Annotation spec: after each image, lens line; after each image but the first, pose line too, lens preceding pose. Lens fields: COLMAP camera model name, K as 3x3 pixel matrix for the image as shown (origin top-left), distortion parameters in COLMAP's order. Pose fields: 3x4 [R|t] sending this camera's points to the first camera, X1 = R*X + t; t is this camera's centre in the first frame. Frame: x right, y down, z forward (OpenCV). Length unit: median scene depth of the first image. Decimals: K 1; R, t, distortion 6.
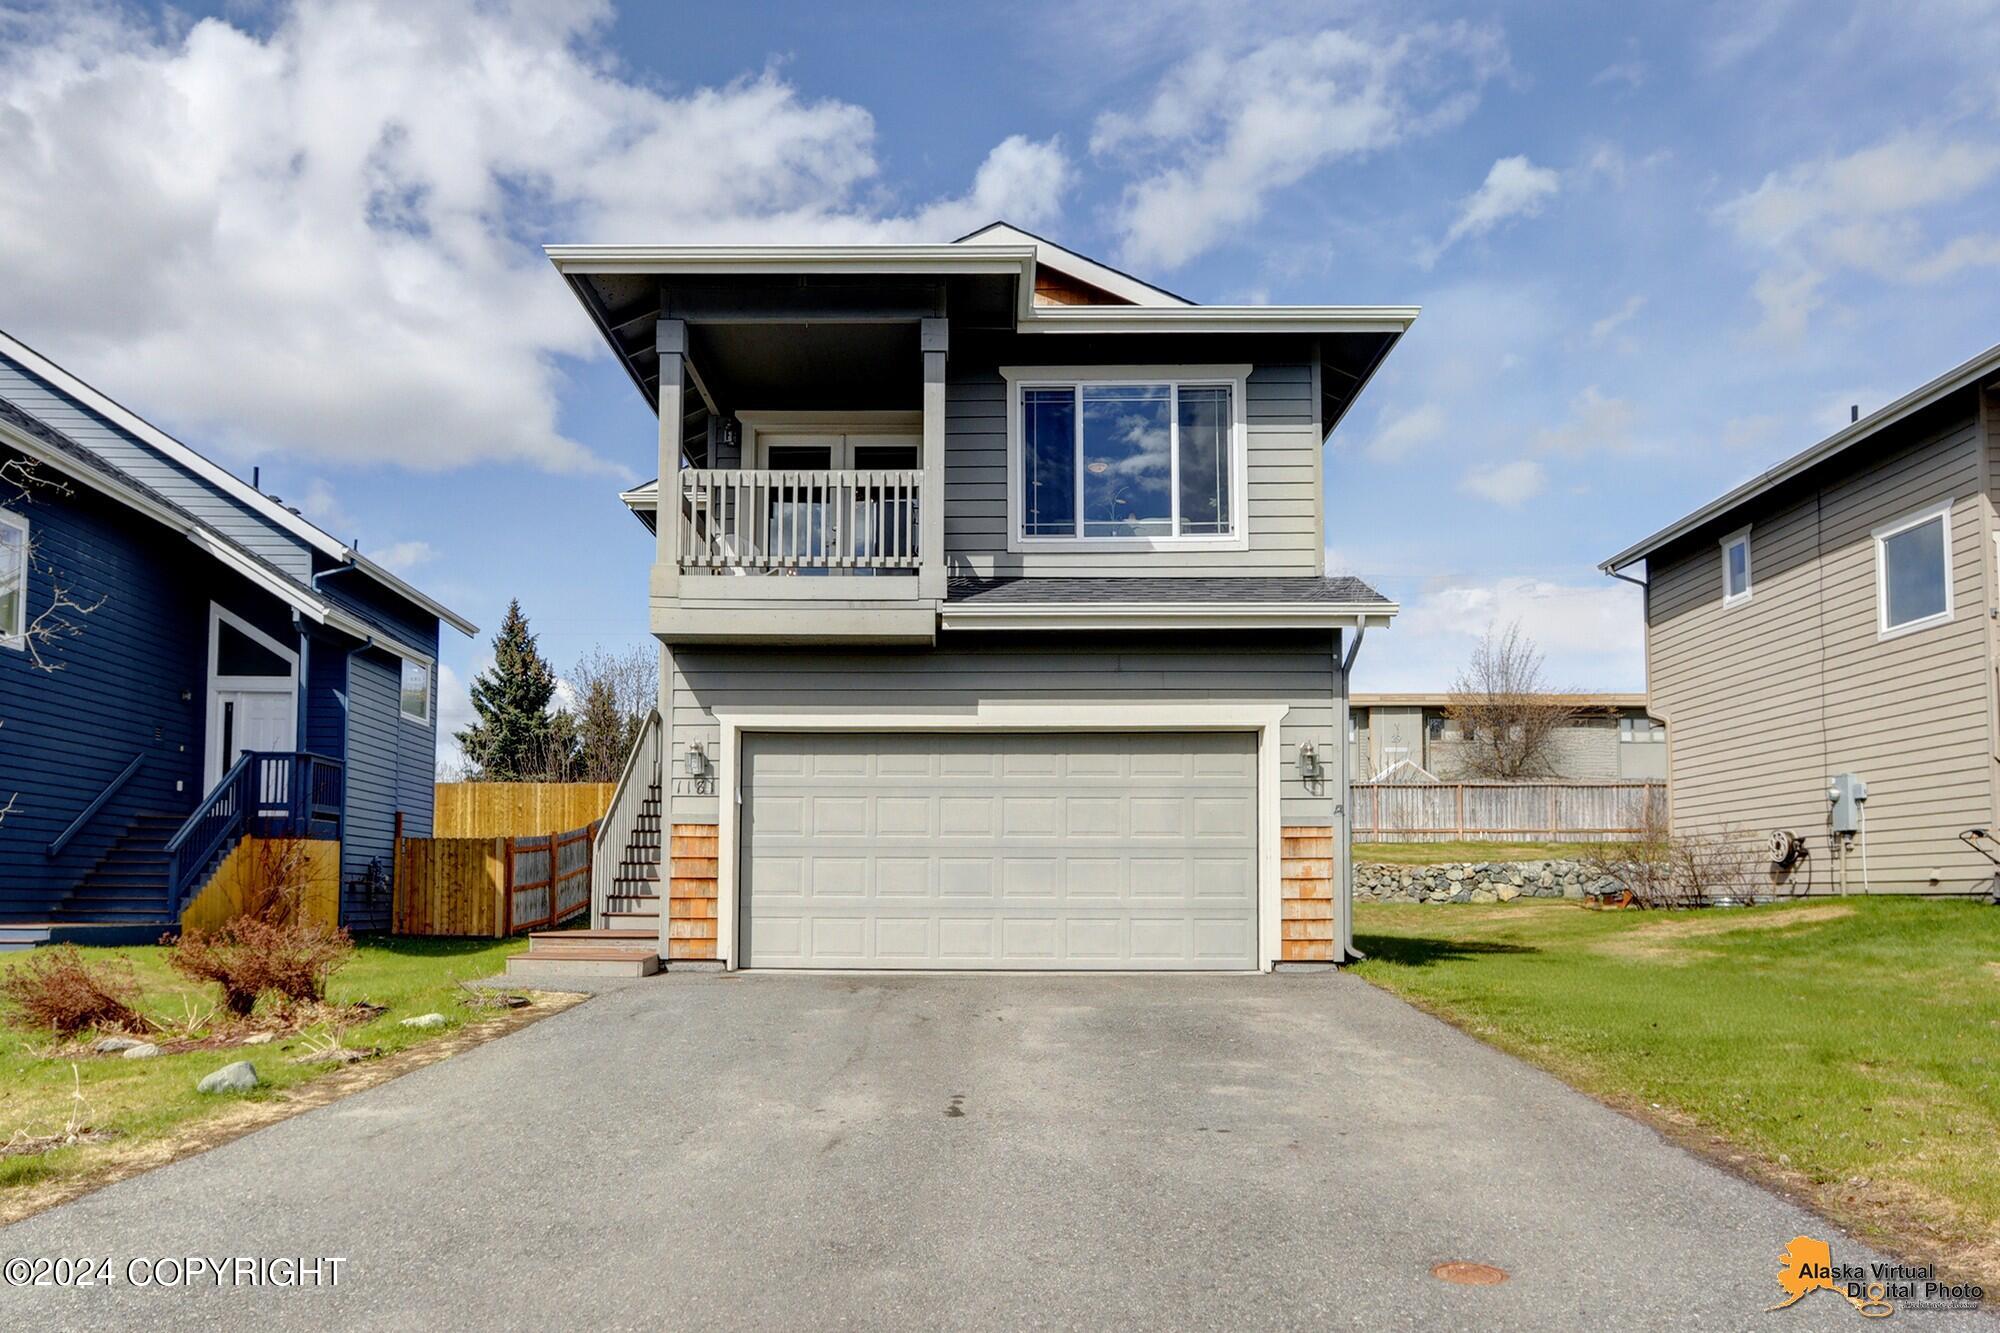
lens RADIAL K [[1005.7, 0, 998.8], [0, 1005.7, 571.4], [0, 0, 1]] dist [-0.009829, 0.000754]
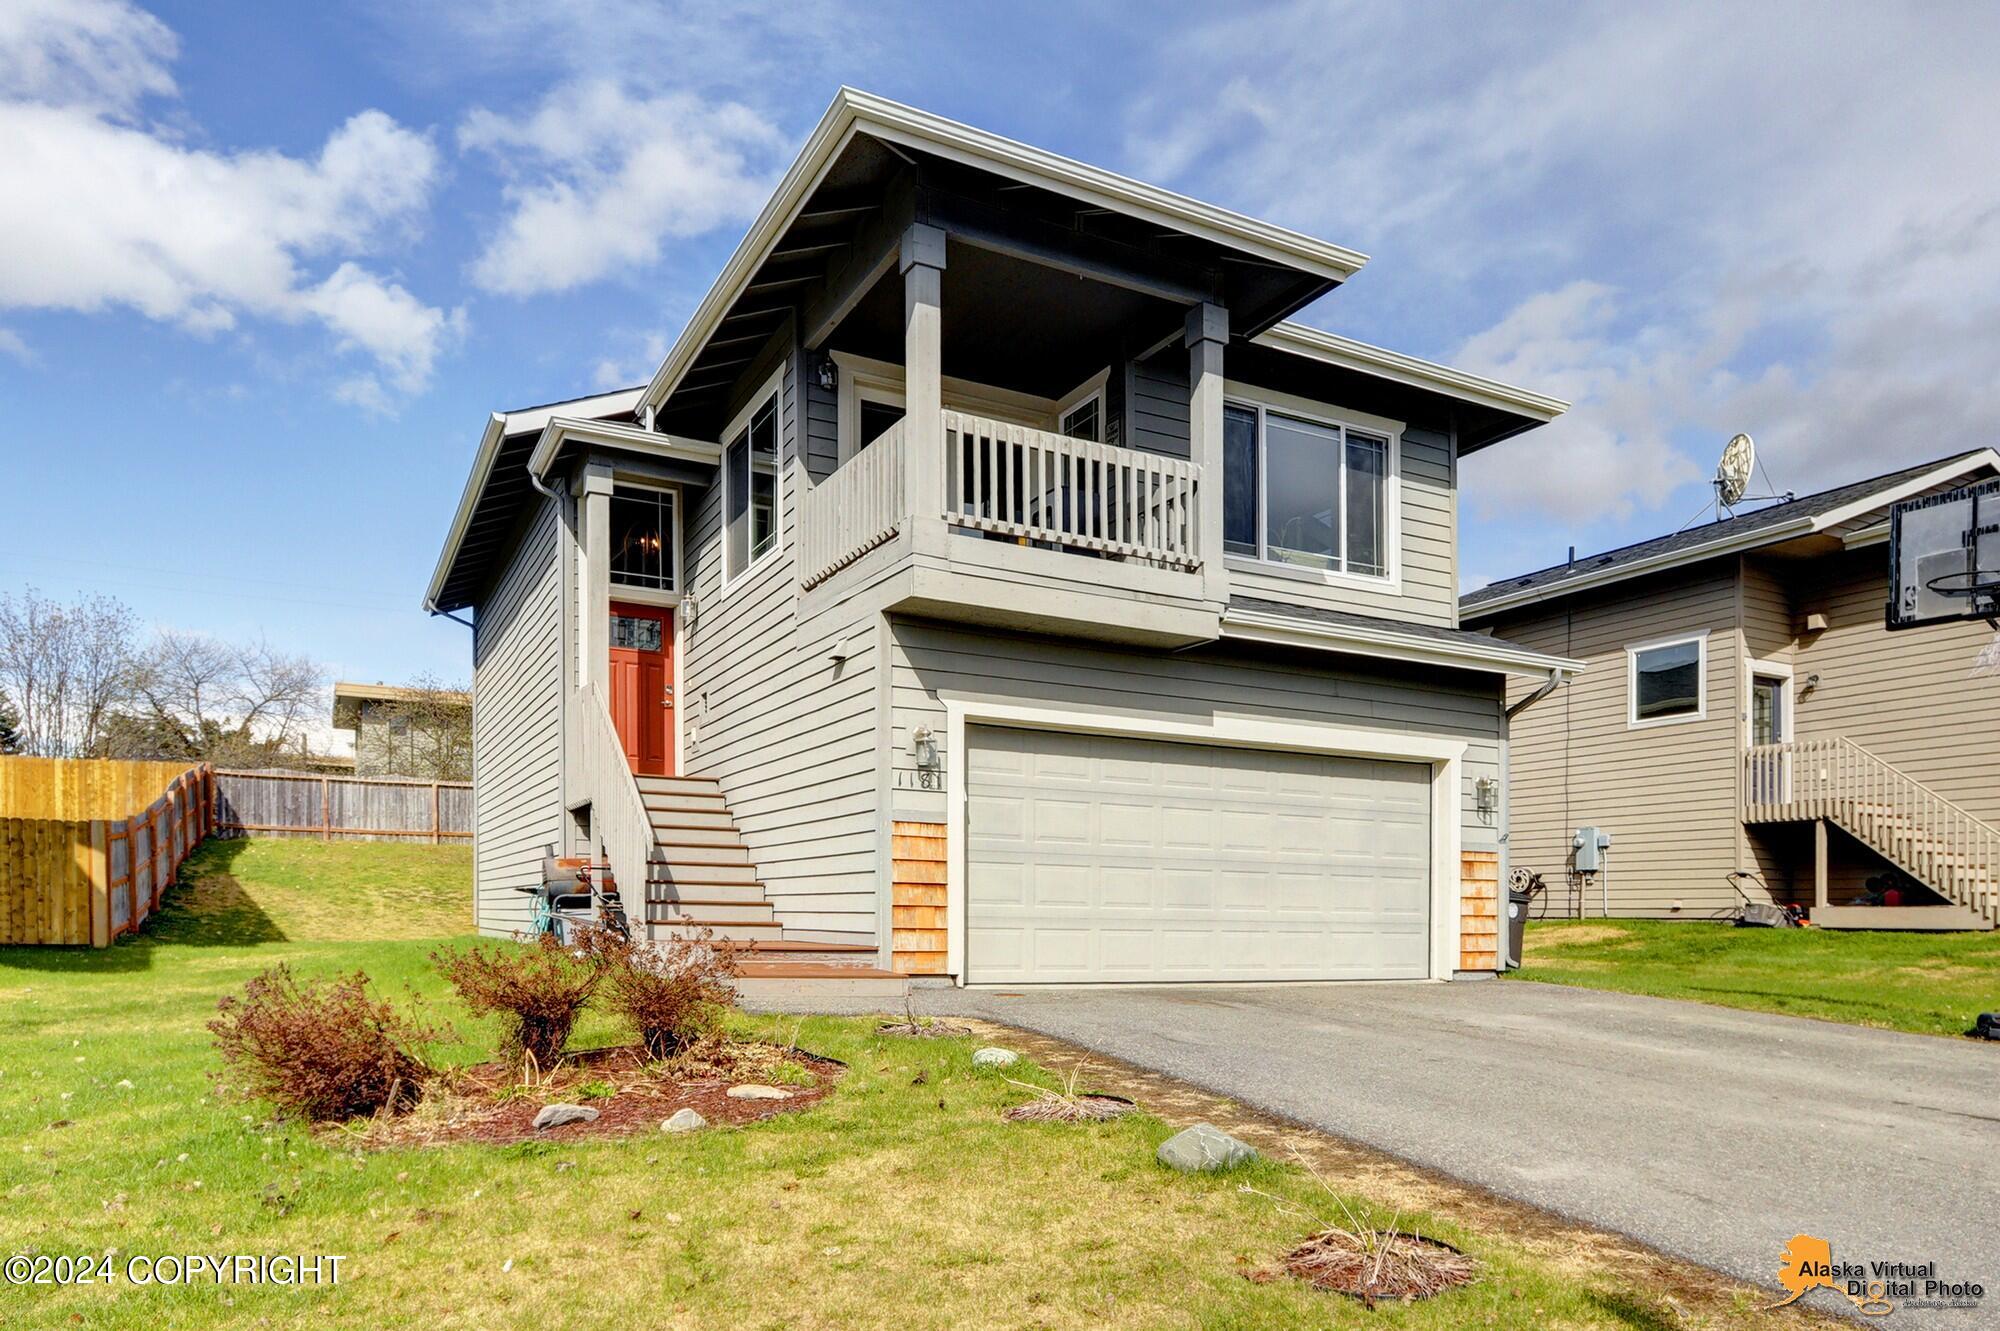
lens RADIAL K [[973.4, 0, 1000.0], [0, 973.4, 665.5], [0, 0, 1]] dist [-0.010189, -0.000192]
pose [[0.918096, 0.111004, 0.380497, -0.561443], [-0.136259, 0.989865, 0.040002, 0.073185], [-0.372200, -0.088572, 0.923917, 0.205991]]
